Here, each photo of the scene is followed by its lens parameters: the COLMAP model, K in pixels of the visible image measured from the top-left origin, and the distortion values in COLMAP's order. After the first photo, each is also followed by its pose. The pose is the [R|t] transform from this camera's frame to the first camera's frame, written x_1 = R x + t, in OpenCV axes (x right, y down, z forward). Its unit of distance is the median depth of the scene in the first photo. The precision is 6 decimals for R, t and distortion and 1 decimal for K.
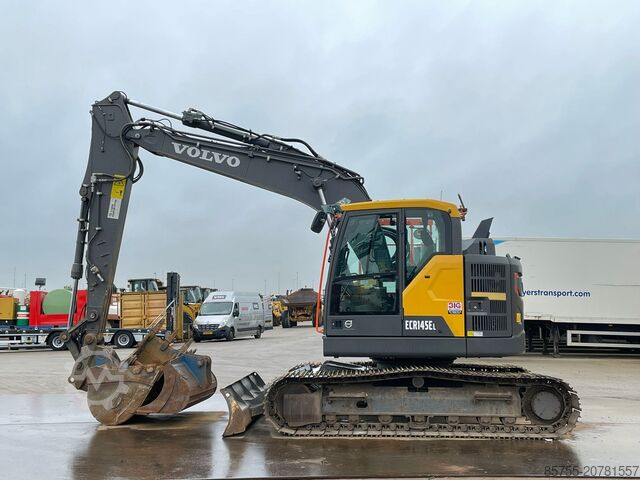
lens RADIAL K [[749.8, 0, 316.9], [0, 749.8, 236.2], [0, 0, 1]] dist [0.186804, -0.540377]
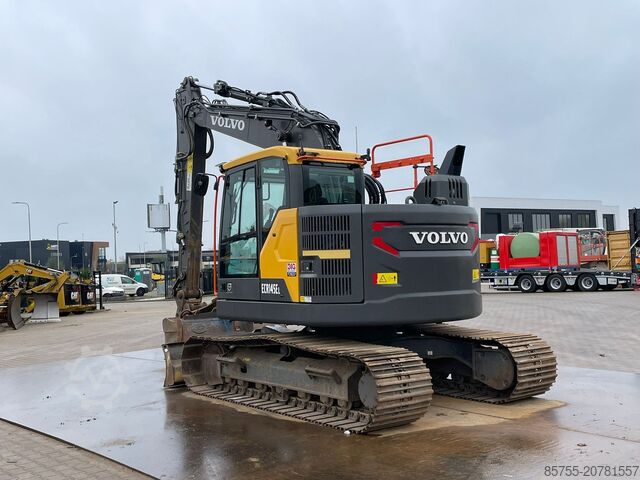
lens RADIAL K [[749.8, 0, 316.9], [0, 749.8, 236.2], [0, 0, 1]] dist [0.186804, -0.540377]
pose [[0.666835, -0.042369, -0.744000, 0.834034], [0.104718, 0.993804, 0.037261, 0.027258], [0.737811, -0.102757, 0.667140, 0.440157]]
